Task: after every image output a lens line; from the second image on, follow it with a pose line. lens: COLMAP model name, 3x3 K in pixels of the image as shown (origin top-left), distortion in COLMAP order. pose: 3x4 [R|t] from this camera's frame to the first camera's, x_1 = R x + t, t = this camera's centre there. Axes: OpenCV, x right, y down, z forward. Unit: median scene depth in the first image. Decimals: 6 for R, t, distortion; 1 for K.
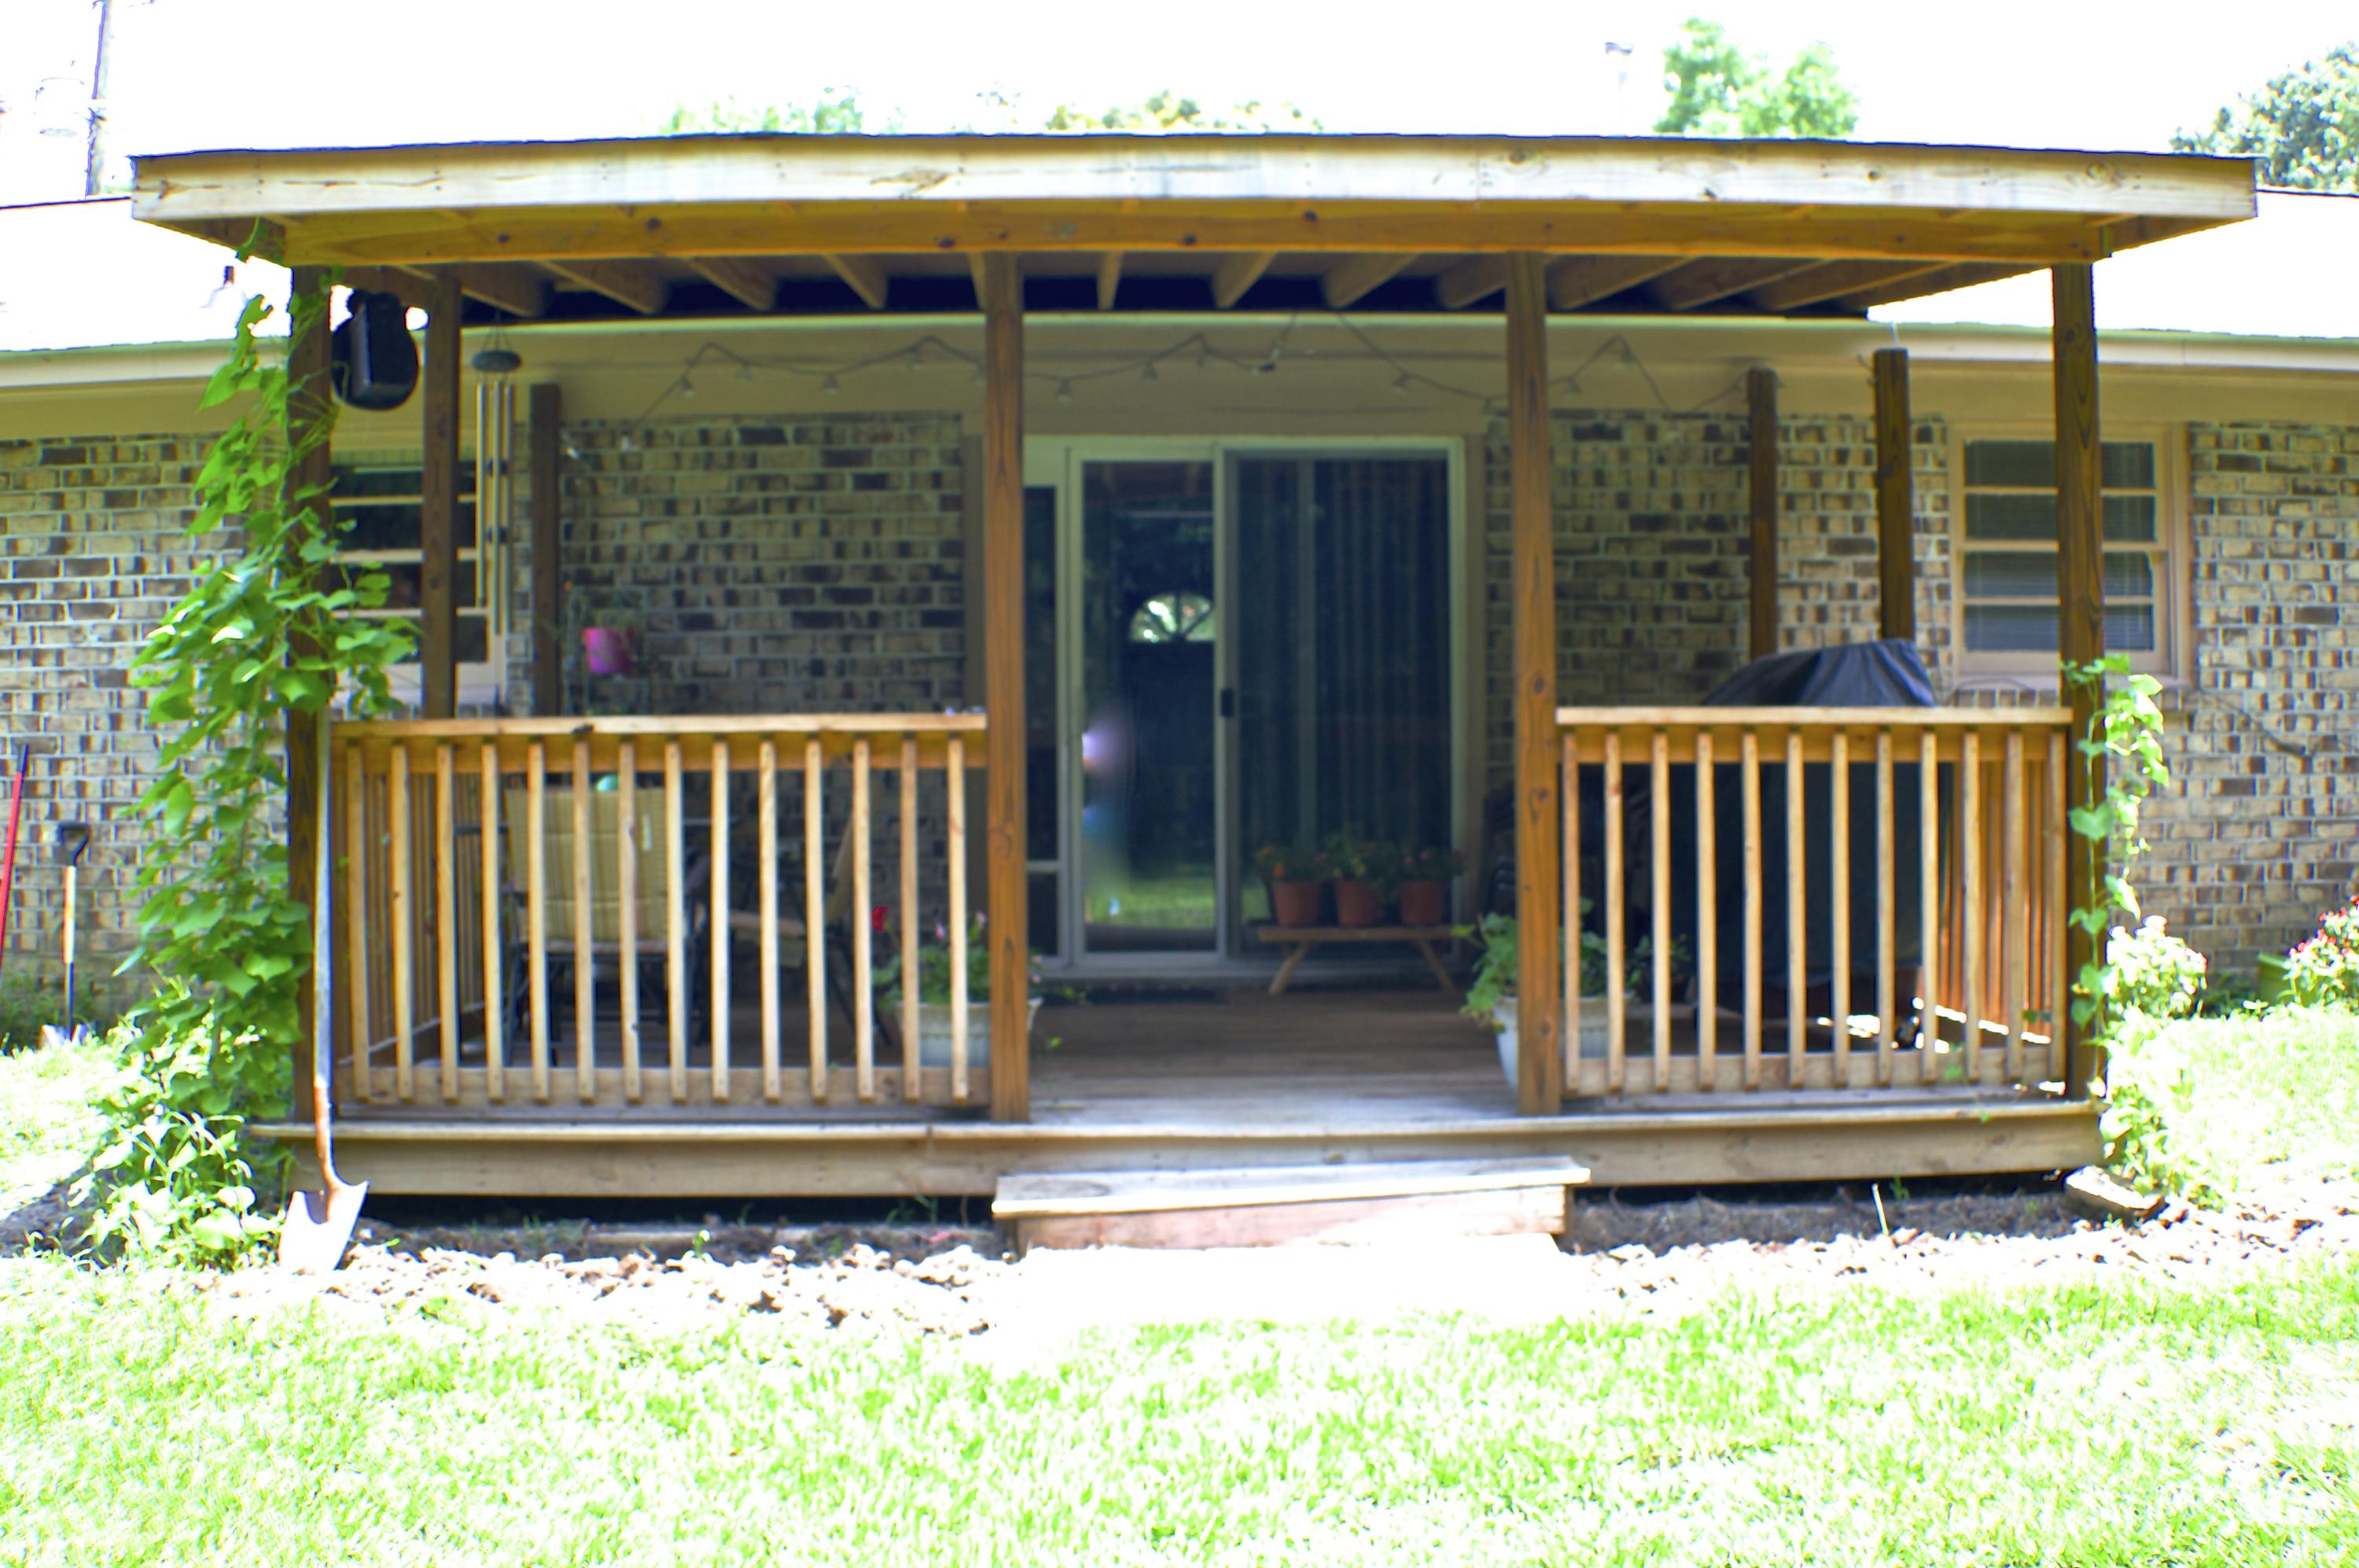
lens RADIAL K [[3034.5, 0, 1116.9], [0, 3034.5, 845.8], [0, 0, 1]] dist [-0.264420, 0.000000]
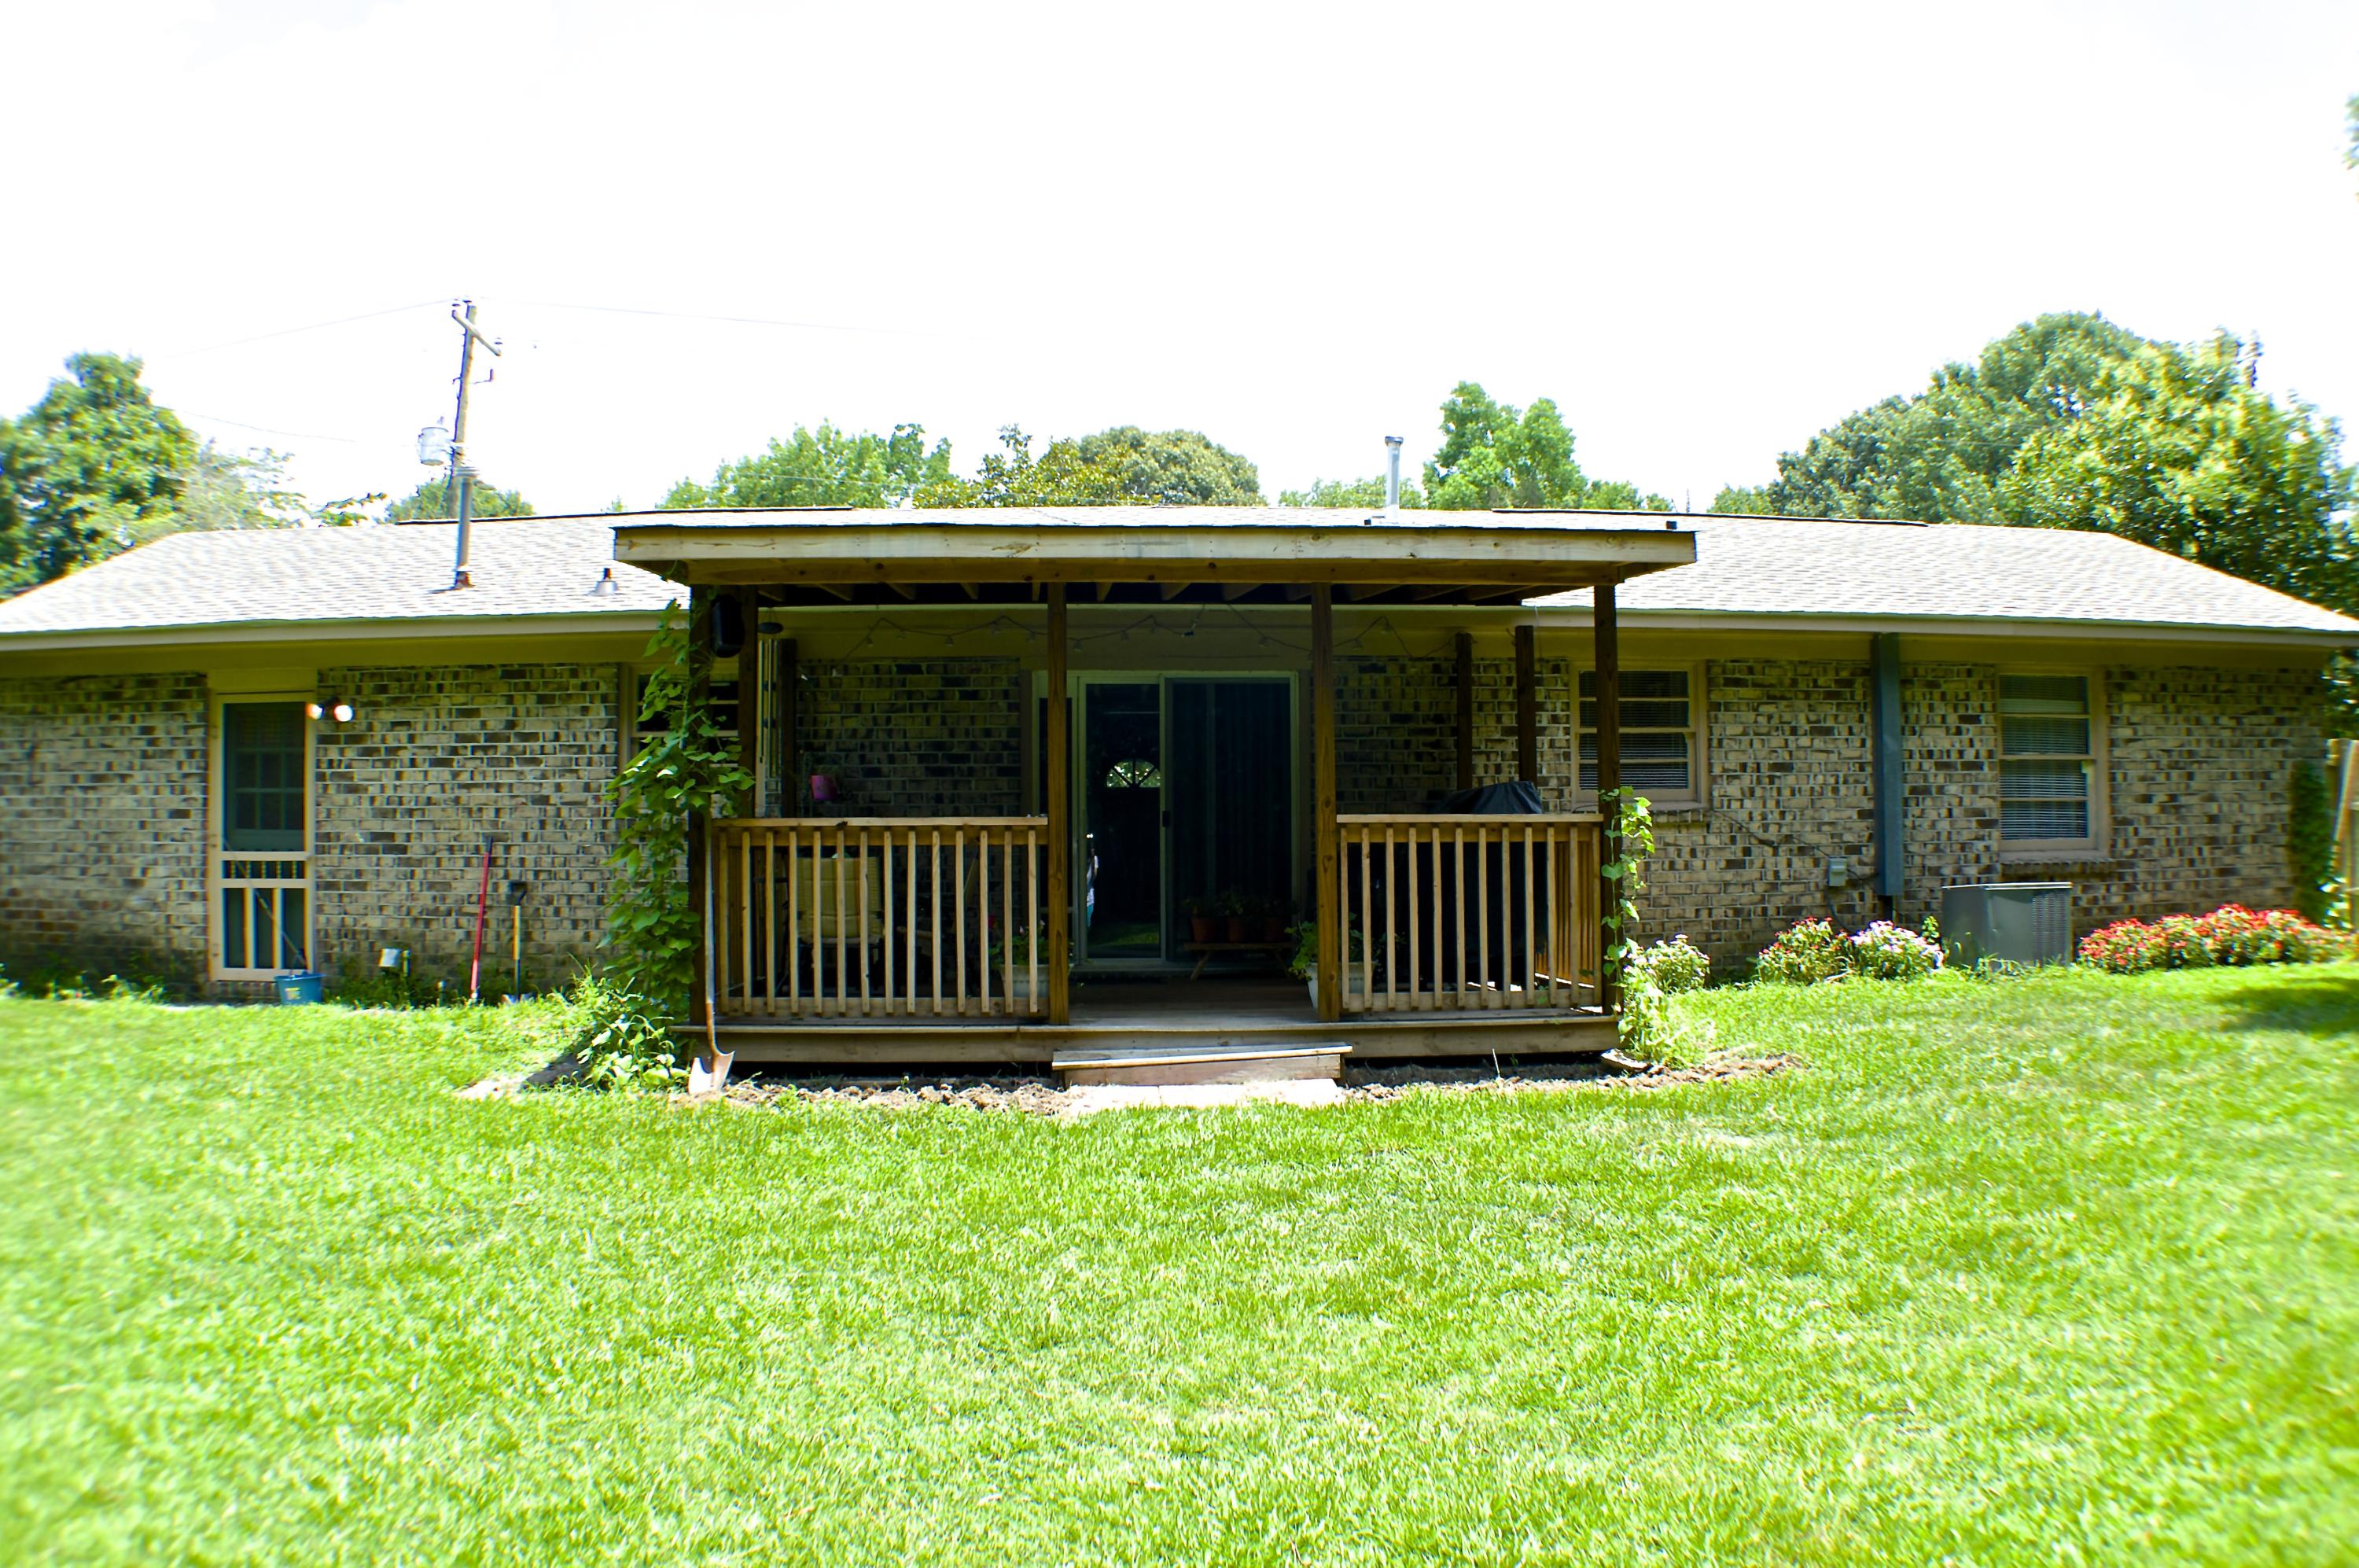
lens RADIAL K [[2078.2, 0, 1169.6], [0, 2078.2, 803.7], [0, 0, 1]] dist [-0.278019, 0.018606]
pose [[0.999129, 0.002796, 0.041625, -0.019439], [-0.000190, 0.998046, -0.062481, 0.031447], [-0.041718, 0.062419, 0.997178, -0.343388]]
